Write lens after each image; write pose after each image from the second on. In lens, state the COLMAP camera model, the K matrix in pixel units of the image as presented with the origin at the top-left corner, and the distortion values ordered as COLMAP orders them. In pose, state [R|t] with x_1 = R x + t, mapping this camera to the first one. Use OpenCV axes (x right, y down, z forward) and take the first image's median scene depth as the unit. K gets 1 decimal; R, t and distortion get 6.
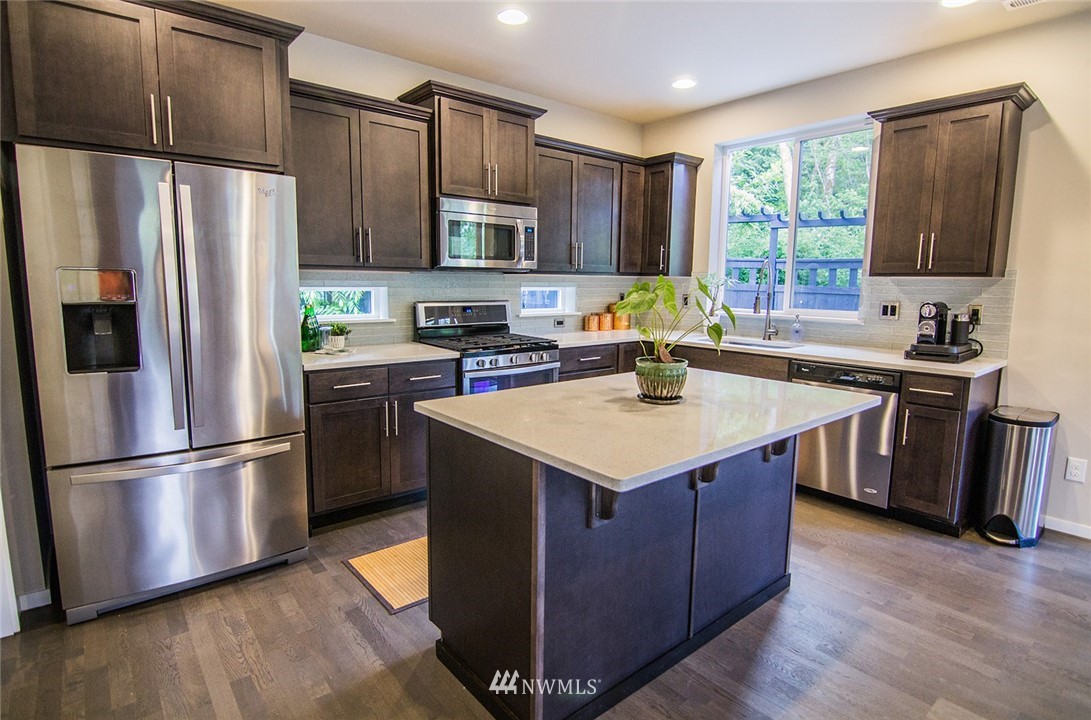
lens RADIAL K [[561.1, 0, 547.3], [0, 561.1, 354.7], [0, 0, 1]] dist [-0.007933, -0.006940]
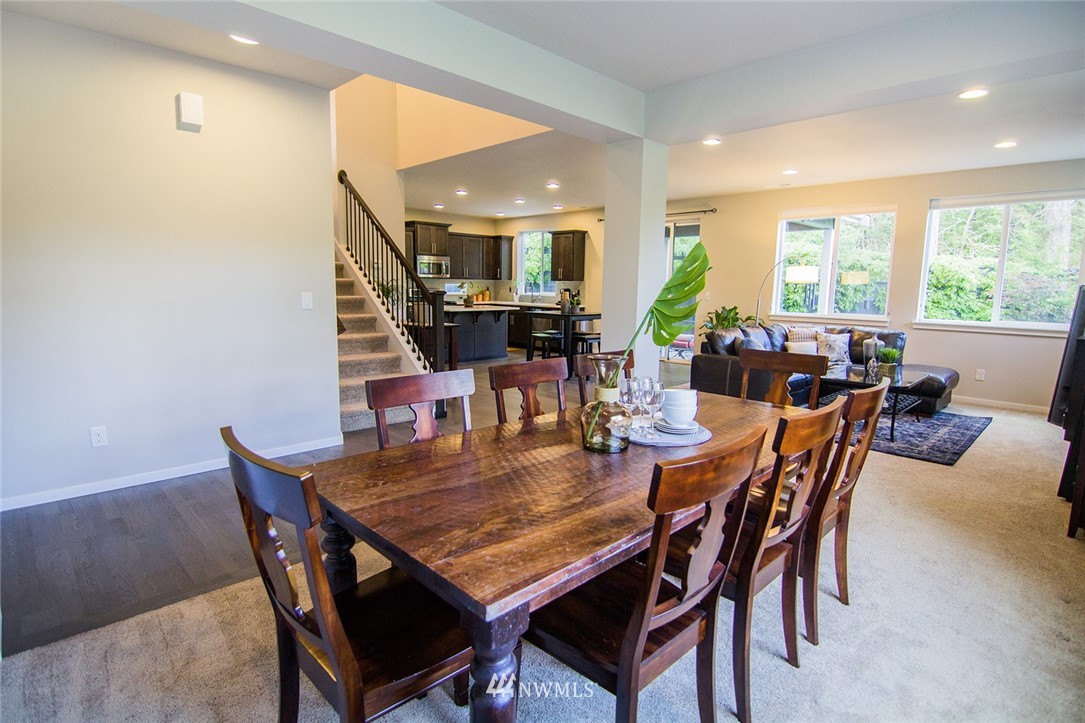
lens RADIAL K [[553.7, 0, 544.0], [0, 553.7, 361.1], [0, 0, 1]] dist [-0.010770, -0.008063]
pose [[0.996859, -0.005400, 0.079018, 0.265555], [0.004704, 0.999949, 0.008988, 0.286136], [-0.079062, -0.008588, 0.996833, -2.120733]]
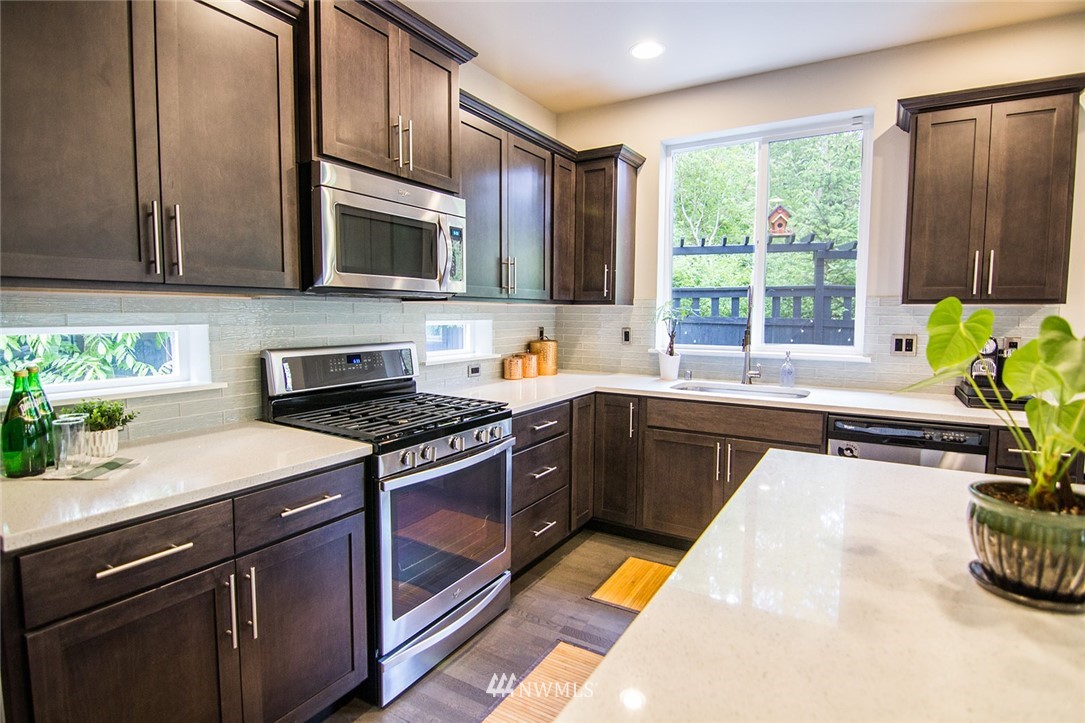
lens RADIAL K [[553.7, 0, 544.9], [0, 553.7, 355.1], [0, 0, 1]] dist [-0.010770, -0.008063]
pose [[0.944174, -0.030638, 0.328019, -0.158612], [0.047724, 0.997884, -0.044163, -0.054035], [-0.325972, 0.057352, 0.943638, 0.408644]]
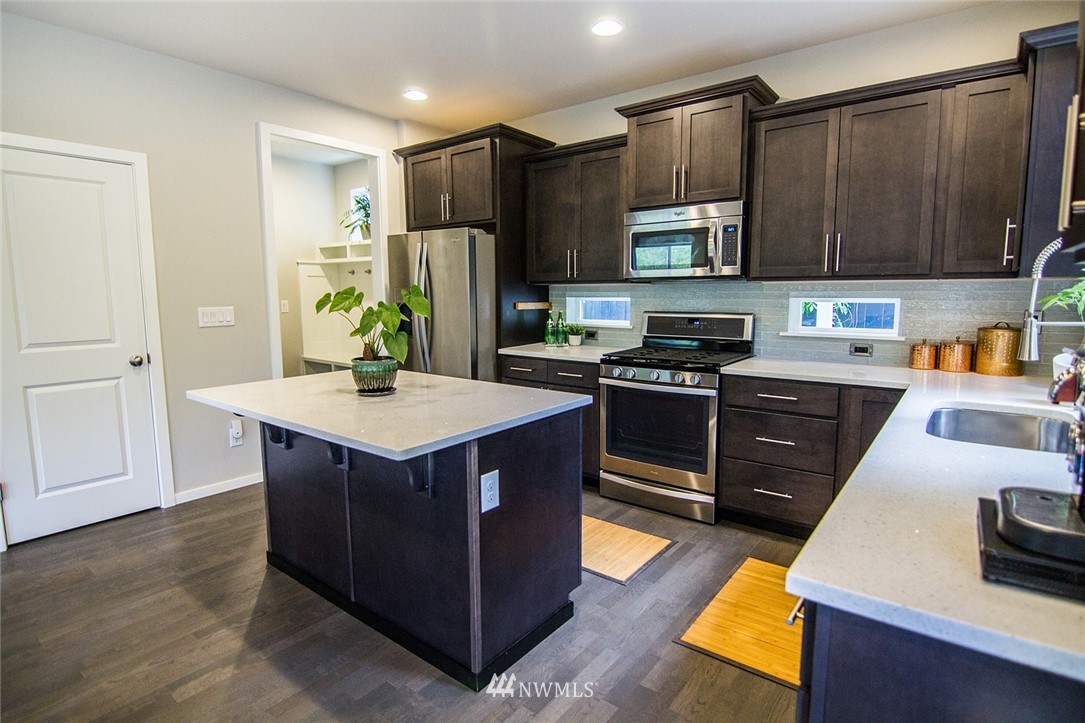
lens RADIAL K [[553.7, 0, 540.6], [0, 553.7, 357.4], [0, 0, 1]] dist [-0.010770, -0.008063]
pose [[0.209445, 0.100048, -0.972689, 0.783392], [-0.124818, 0.989350, 0.074885, -0.064567], [0.969821, 0.105725, 0.219703, 0.610952]]
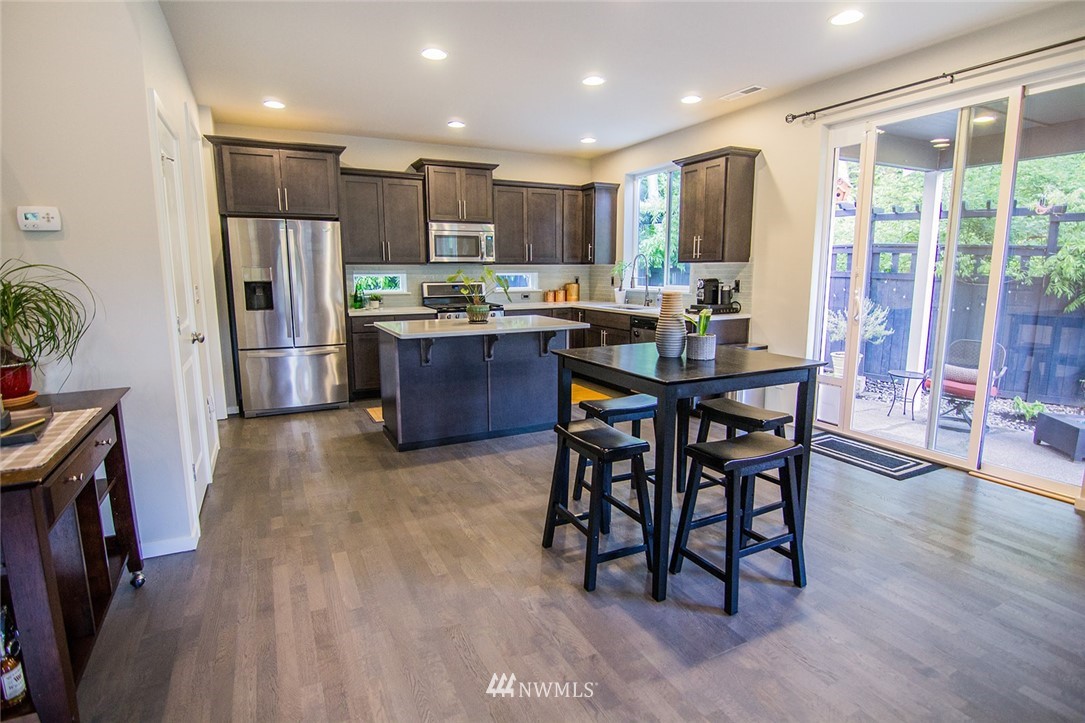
lens RADIAL K [[553.7, 0, 545.4], [0, 553.7, 359.9], [0, 0, 1]] dist [-0.010770, -0.008063]
pose [[0.974707, 0.021036, -0.222494, 0.537055], [-0.014787, 0.999449, 0.029716, 0.090721], [0.222997, -0.025674, 0.974481, -0.599526]]
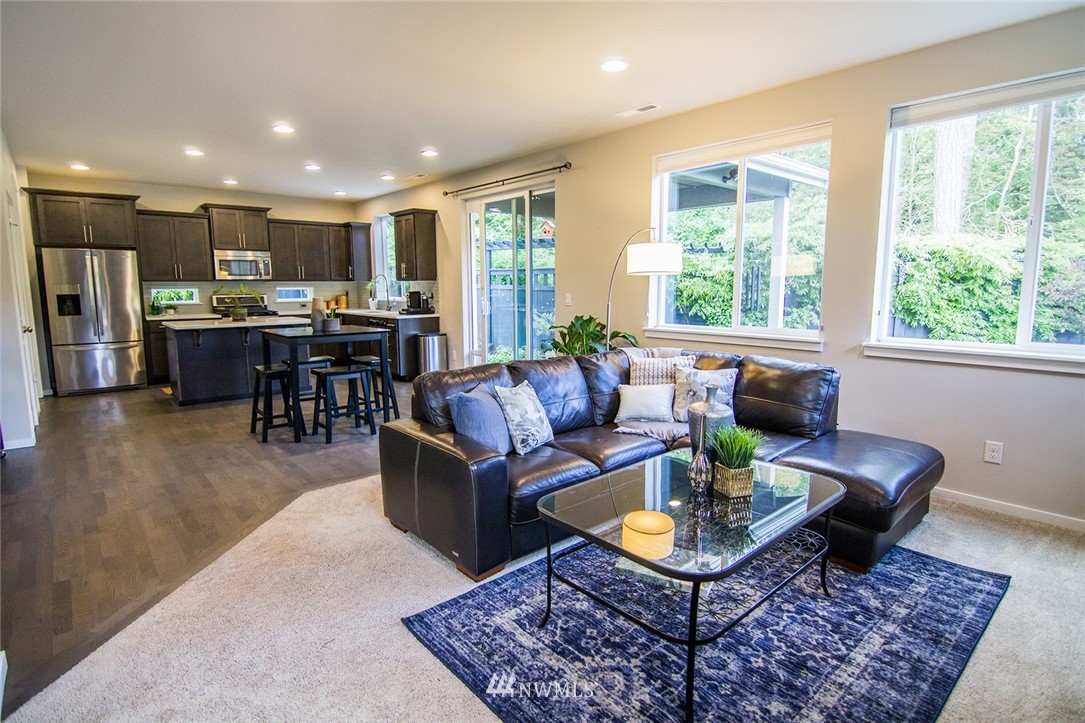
lens RADIAL K [[553.7, 0, 549.2], [0, 553.7, 360.3], [0, 0, 1]] dist [-0.010770, -0.008063]
pose [[0.999500, -0.016766, 0.026824, 1.099608], [0.016641, 0.999850, 0.004877, 0.186975], [-0.026901, -0.004429, 0.999628, -1.302820]]
